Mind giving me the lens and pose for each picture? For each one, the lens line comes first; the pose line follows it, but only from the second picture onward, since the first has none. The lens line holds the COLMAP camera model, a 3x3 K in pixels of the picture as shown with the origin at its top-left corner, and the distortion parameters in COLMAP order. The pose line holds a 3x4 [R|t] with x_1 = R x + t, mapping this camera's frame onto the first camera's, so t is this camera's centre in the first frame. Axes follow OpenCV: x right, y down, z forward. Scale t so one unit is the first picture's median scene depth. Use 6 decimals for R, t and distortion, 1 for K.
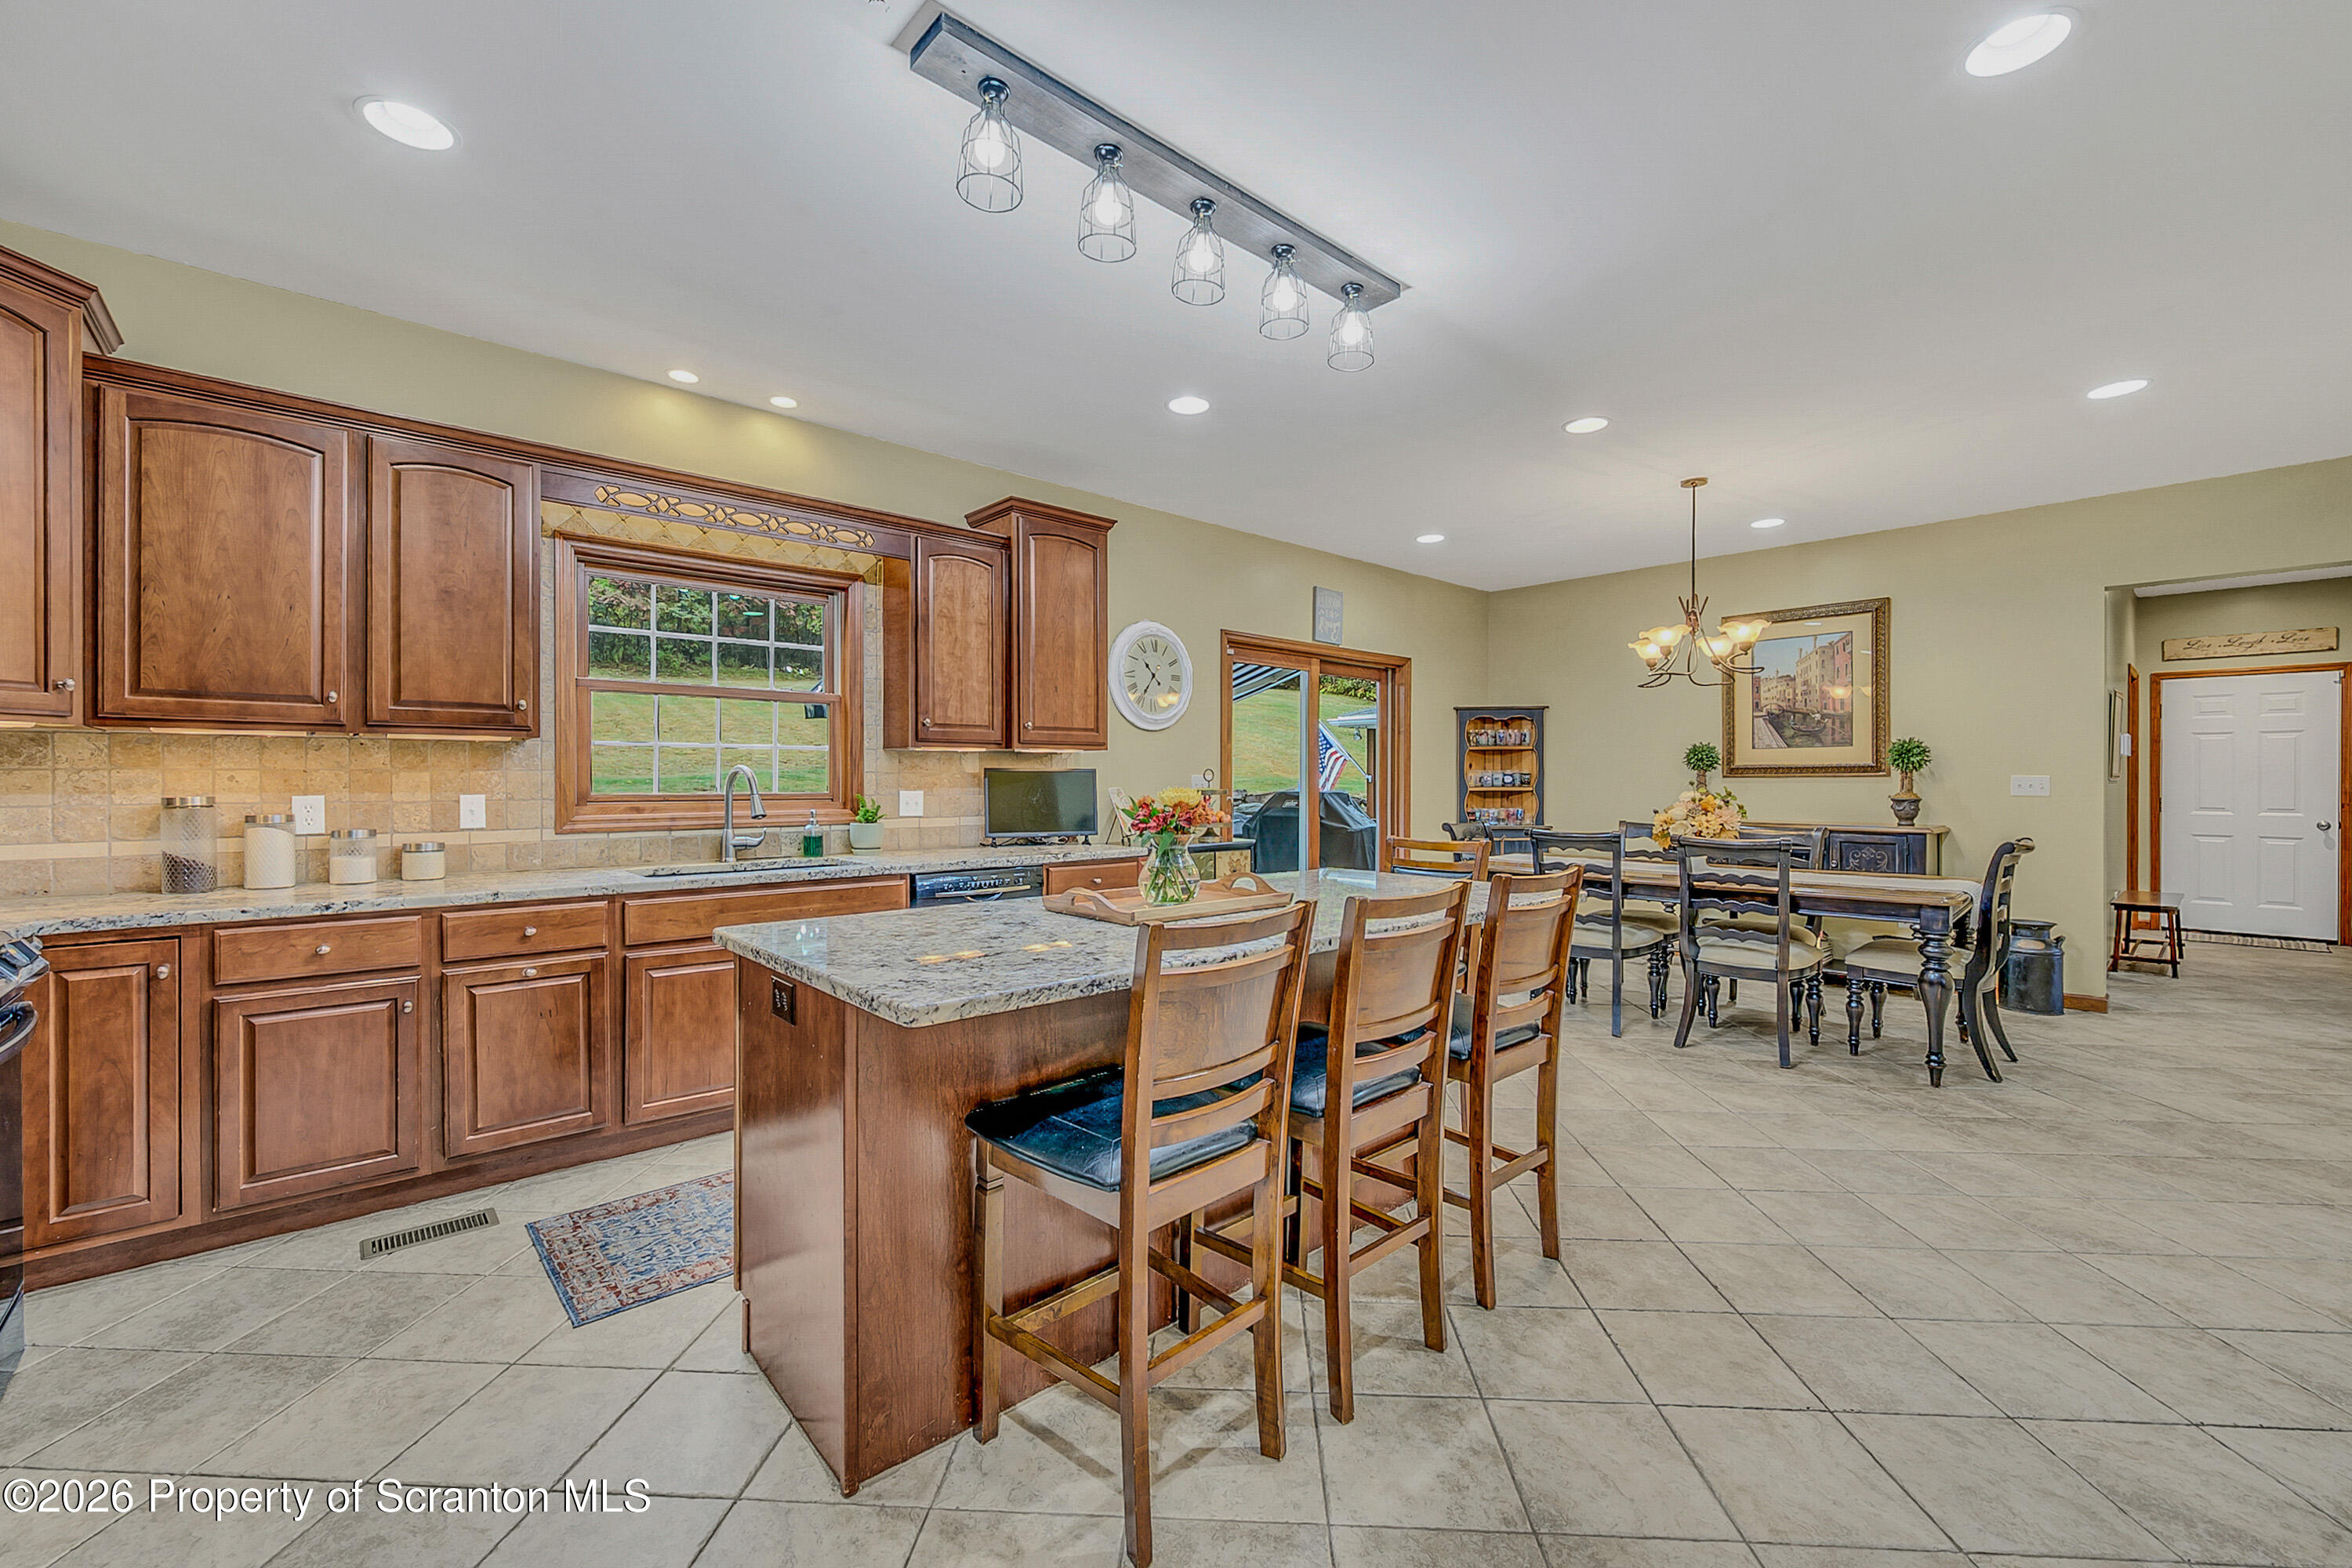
lens RADIAL K [[952.9, 0, 1183.8], [0, 952.9, 784.1], [0, 0, 1]] dist [-0.001770, -0.000166]
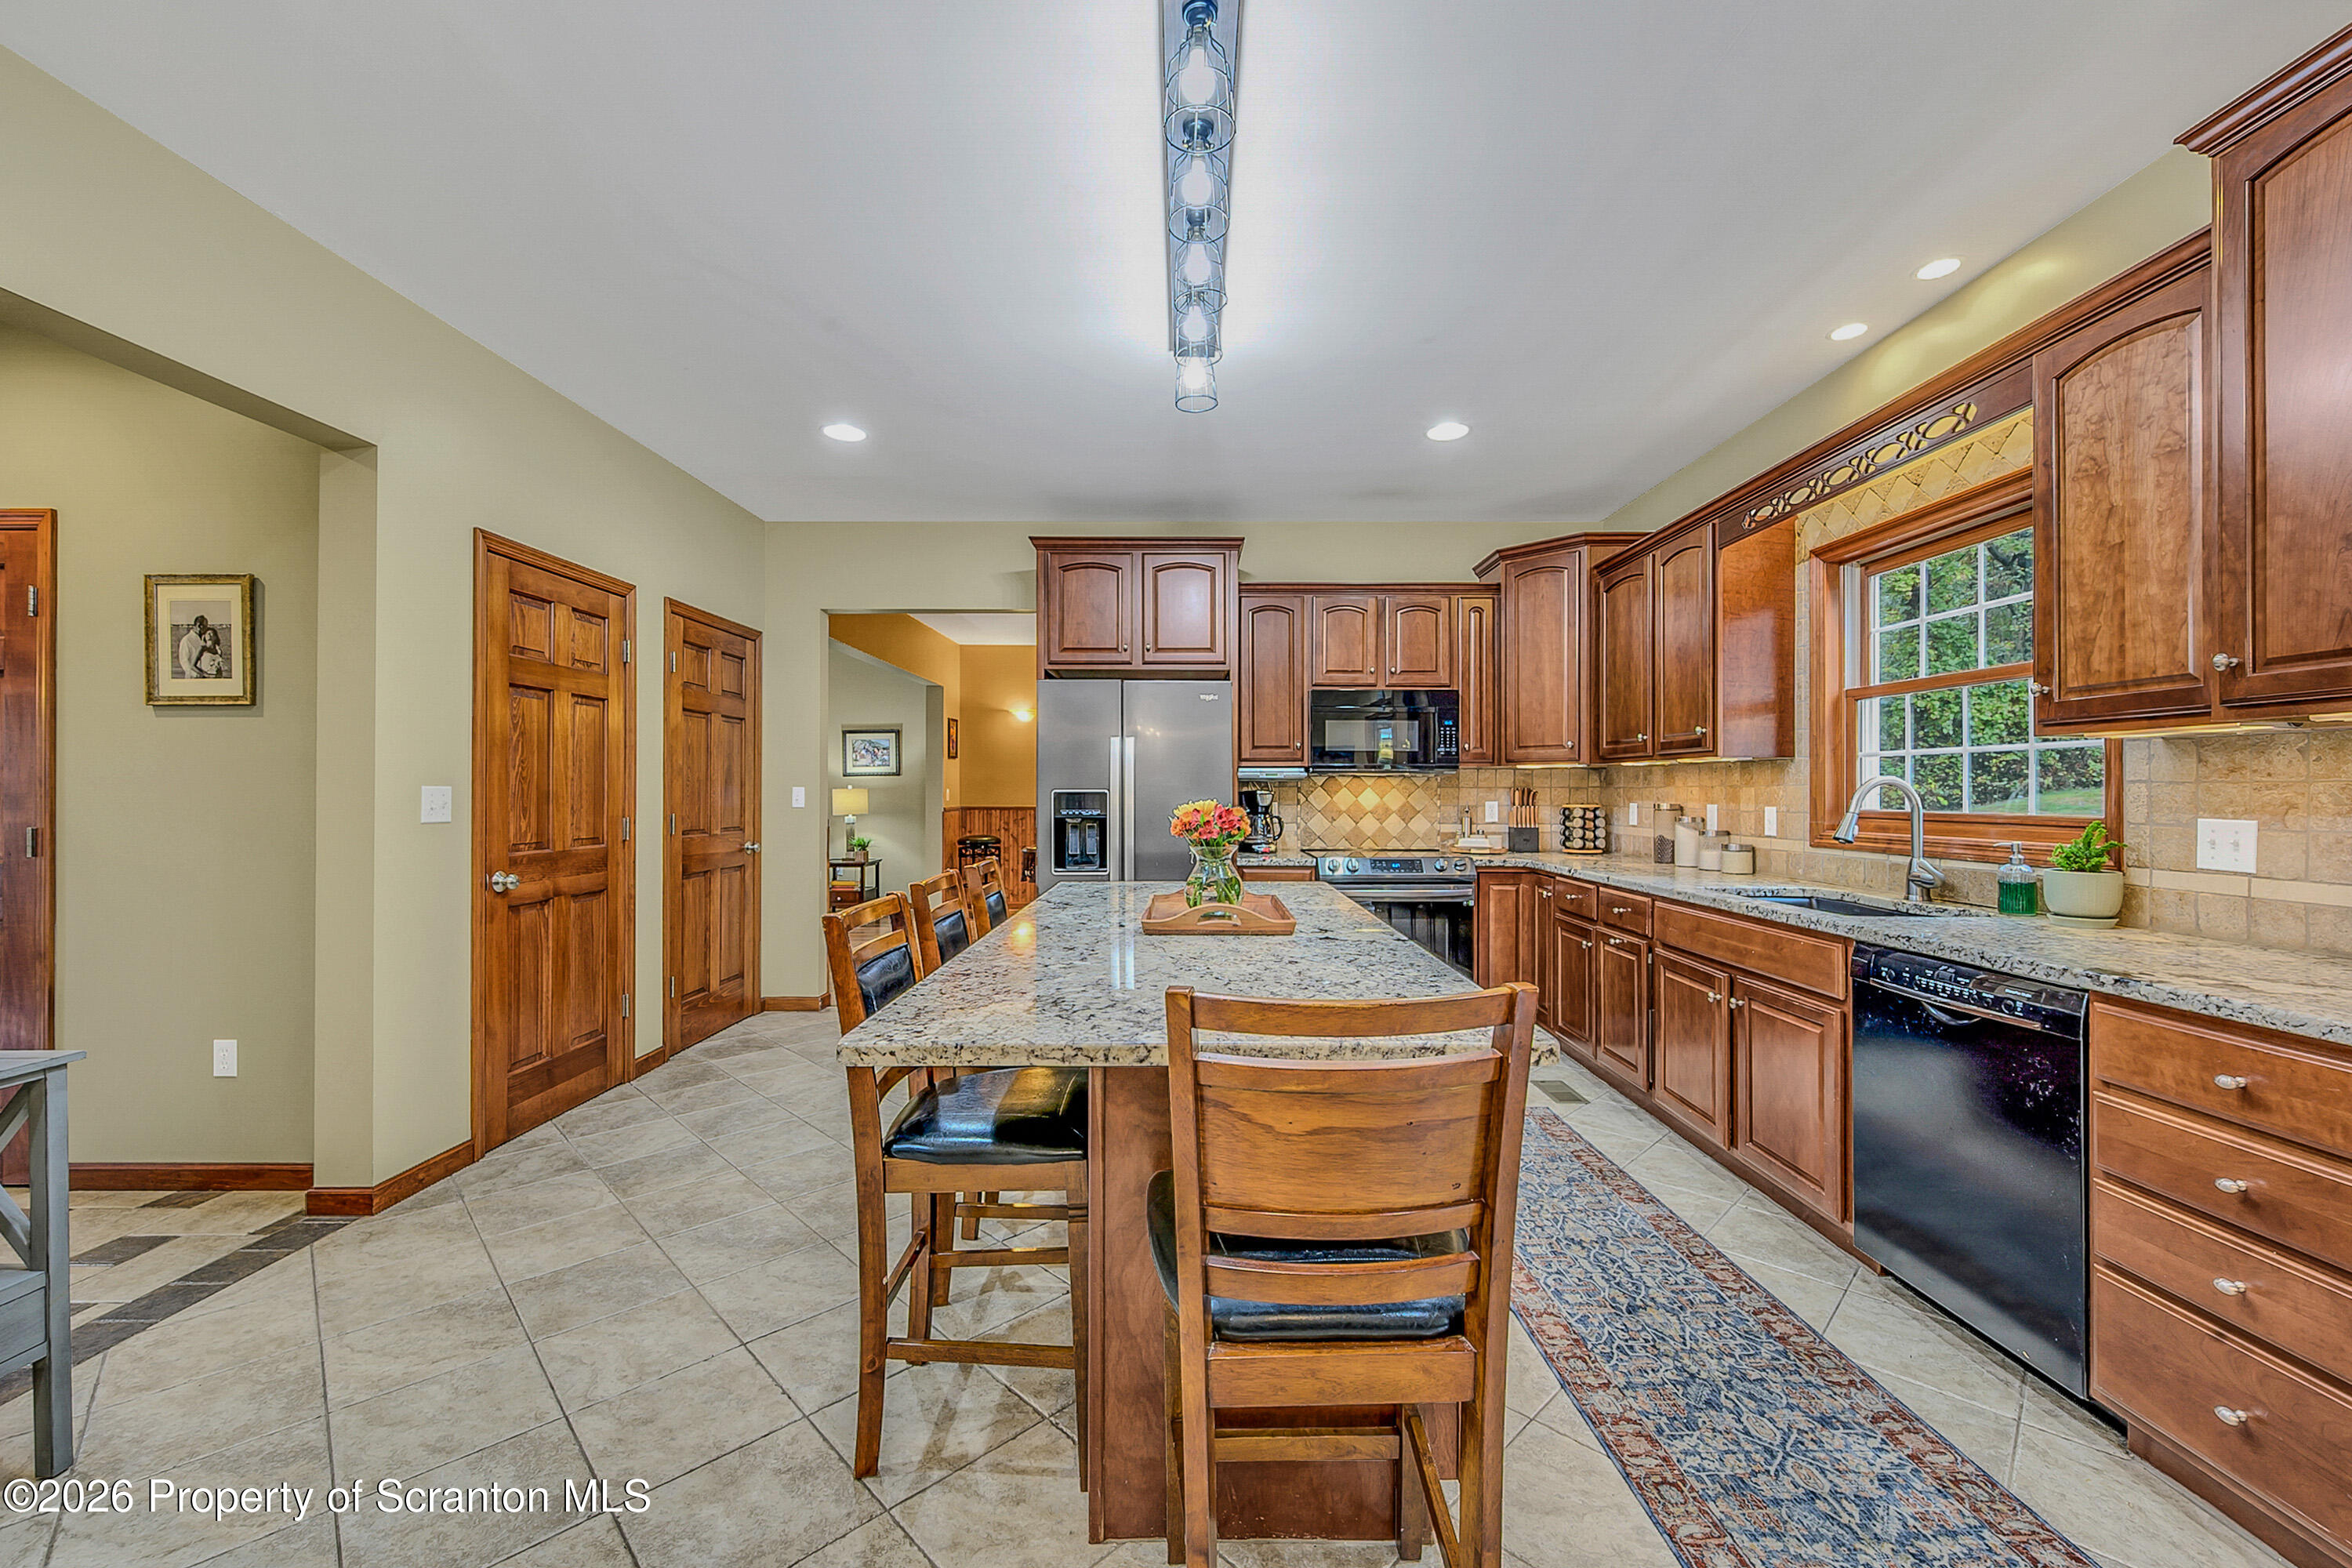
lens RADIAL K [[952.9, 0, 1189.7], [0, 952.9, 785.7], [0, 0, 1]] dist [-0.001770, -0.000166]
pose [[-0.668882, -0.007744, -0.743329, 0.466473], [-0.009920, 0.999950, -0.001492, -0.004295], [0.743303, 0.006376, -0.668925, 1.016759]]
